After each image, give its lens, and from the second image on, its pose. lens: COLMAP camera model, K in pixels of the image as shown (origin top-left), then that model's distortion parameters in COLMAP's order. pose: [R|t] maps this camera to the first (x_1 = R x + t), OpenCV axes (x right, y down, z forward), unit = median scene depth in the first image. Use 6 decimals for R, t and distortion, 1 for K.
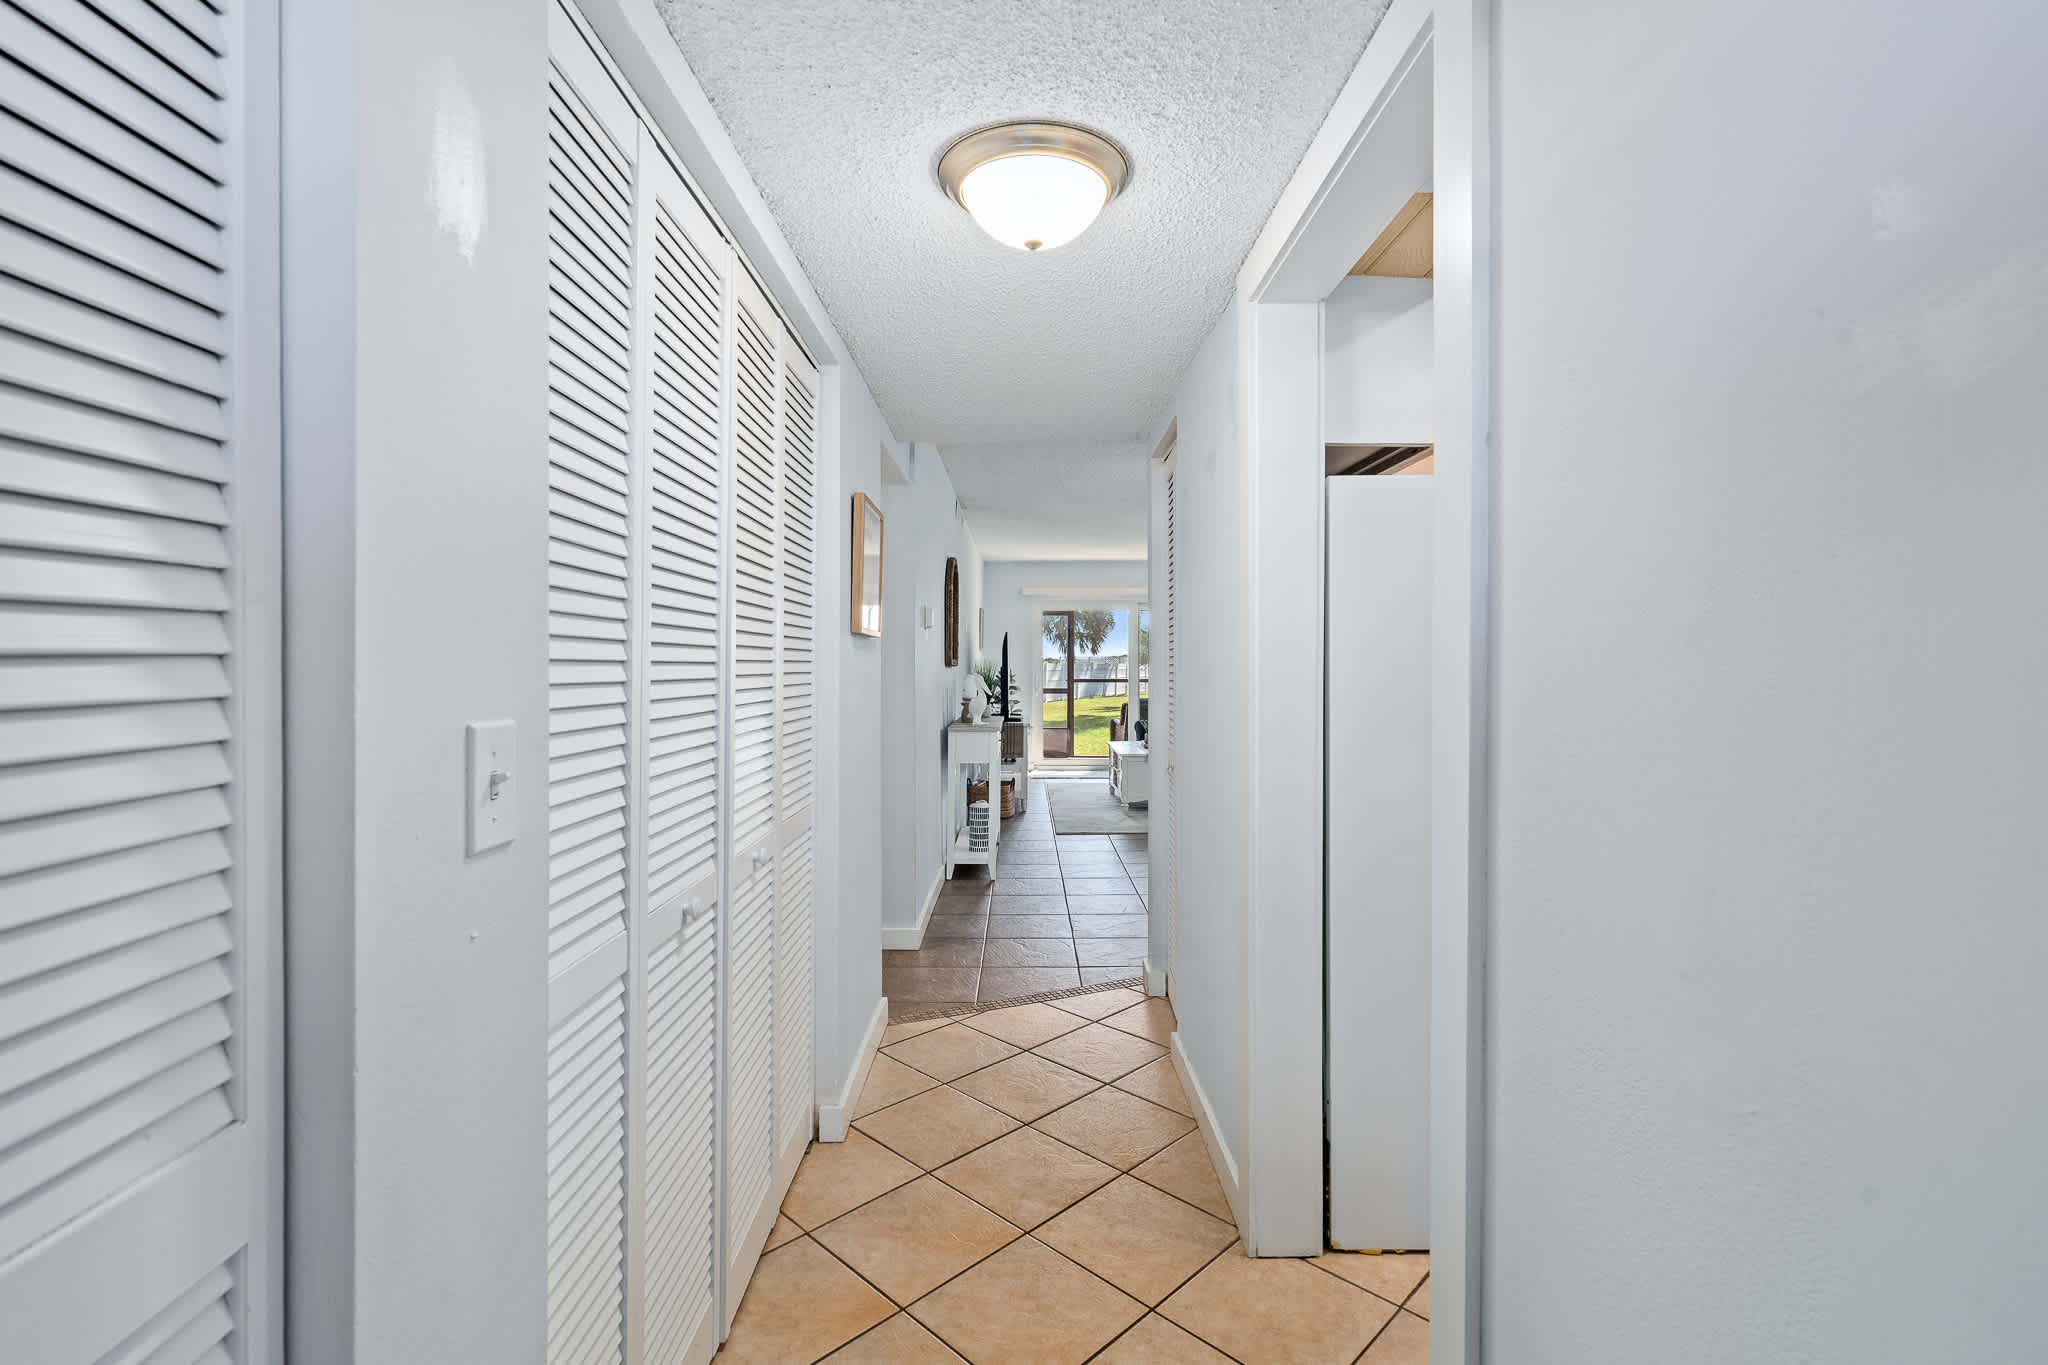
lens RADIAL K [[929.0, 0, 1023.0], [0, 929.0, 675.2], [0, 0, 1]] dist [-0.006324, 0.001282]
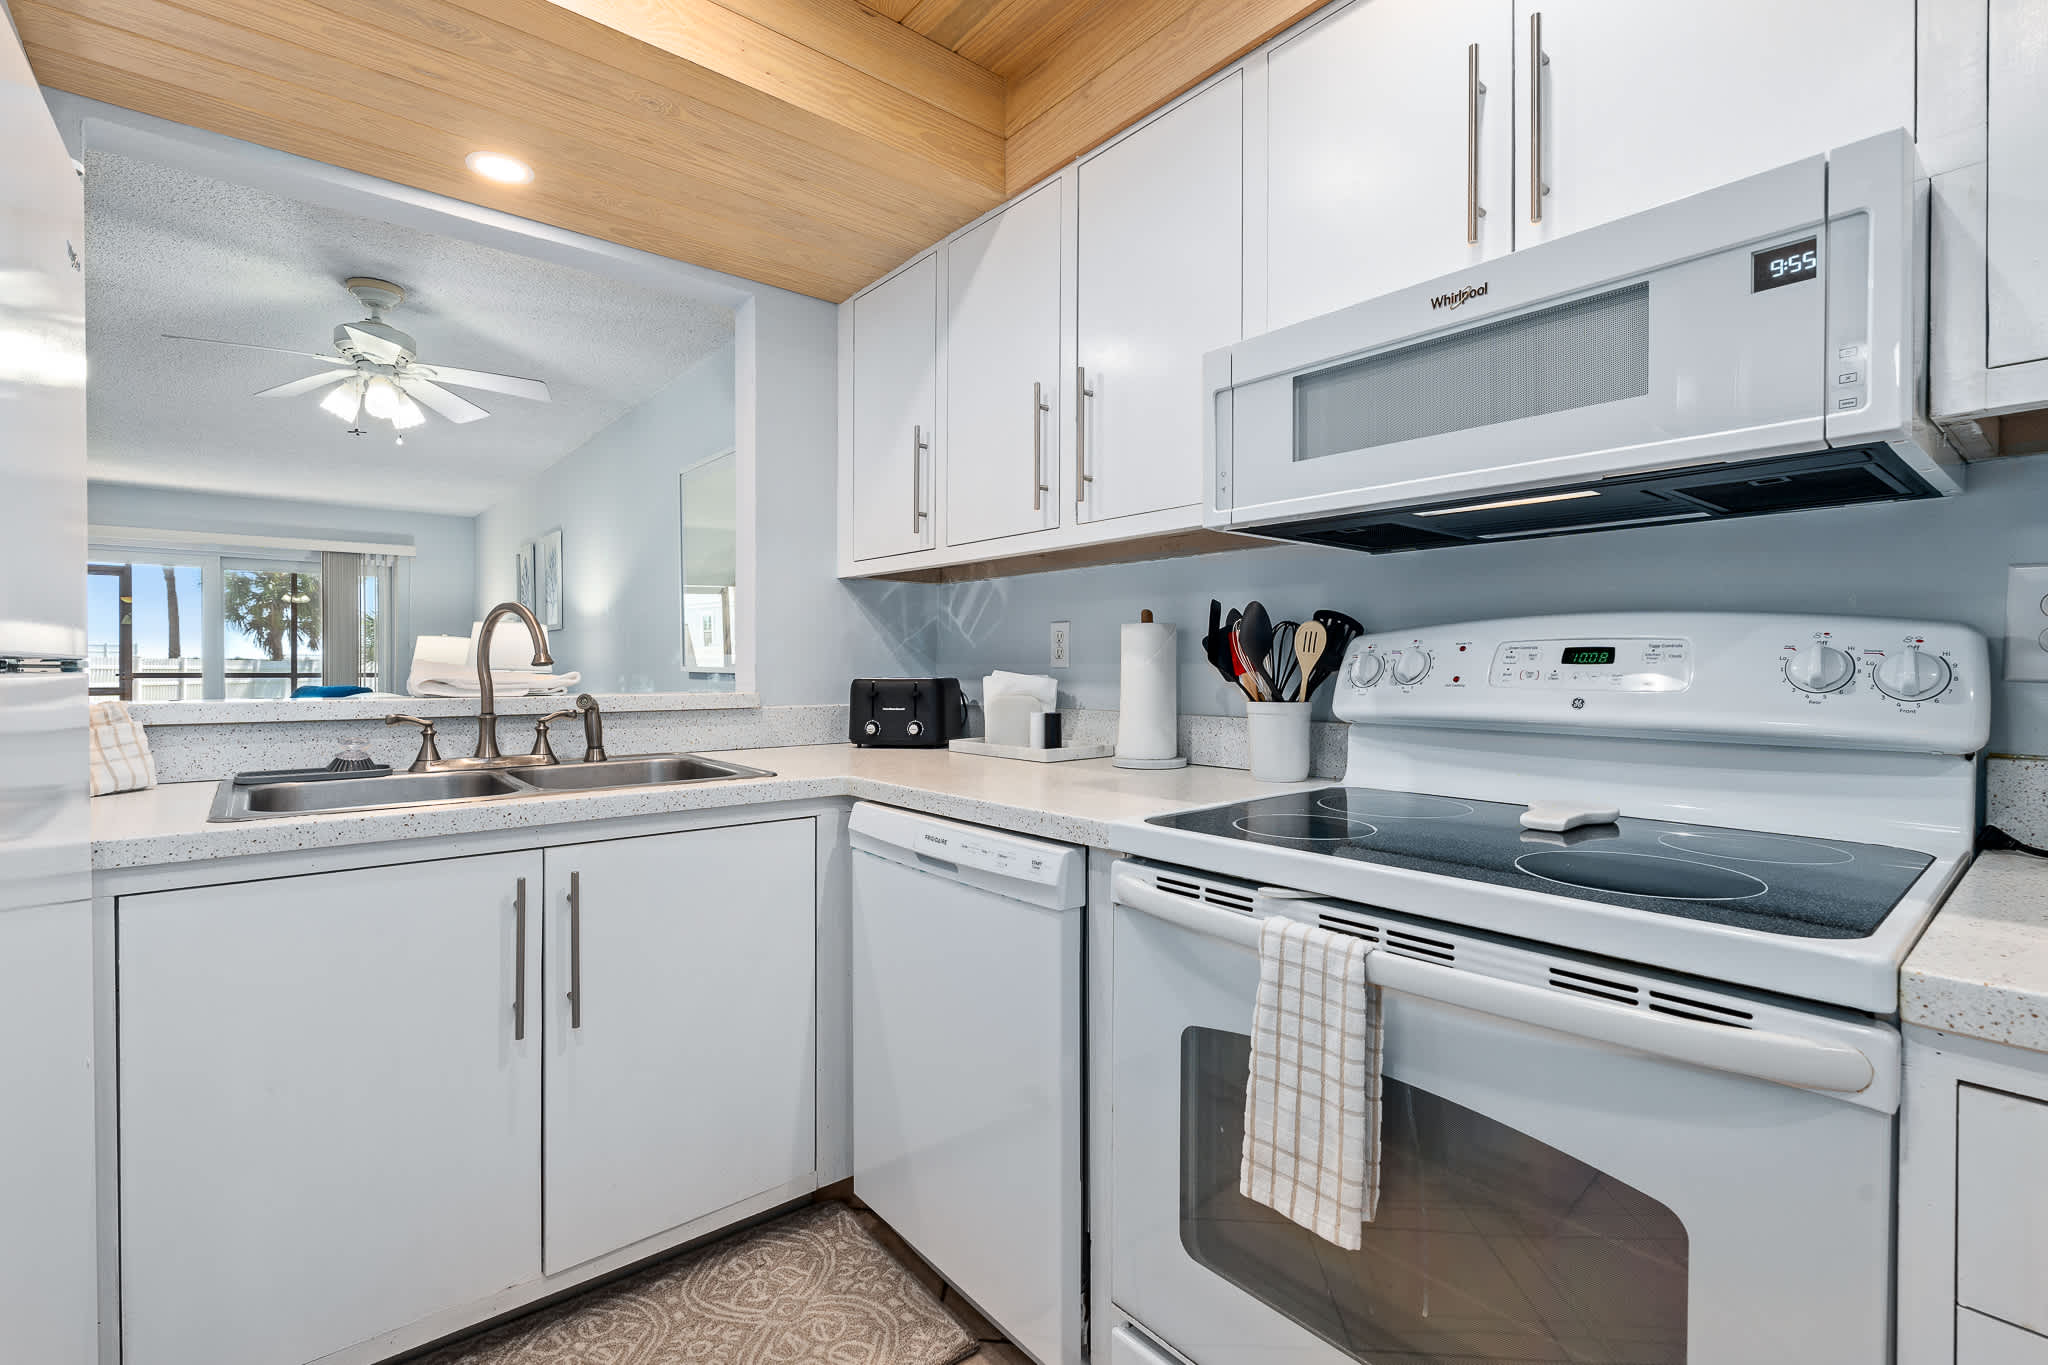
lens RADIAL K [[929.0, 0, 1023.0], [0, 929.0, 675.2], [0, 0, 1]] dist [-0.006324, 0.001282]
pose [[0.769258, -0.005251, 0.638917, 0.194093], [0.006848, 0.999977, -0.000026, 0.016111], [-0.638902, 0.004395, 0.769276, 0.155386]]
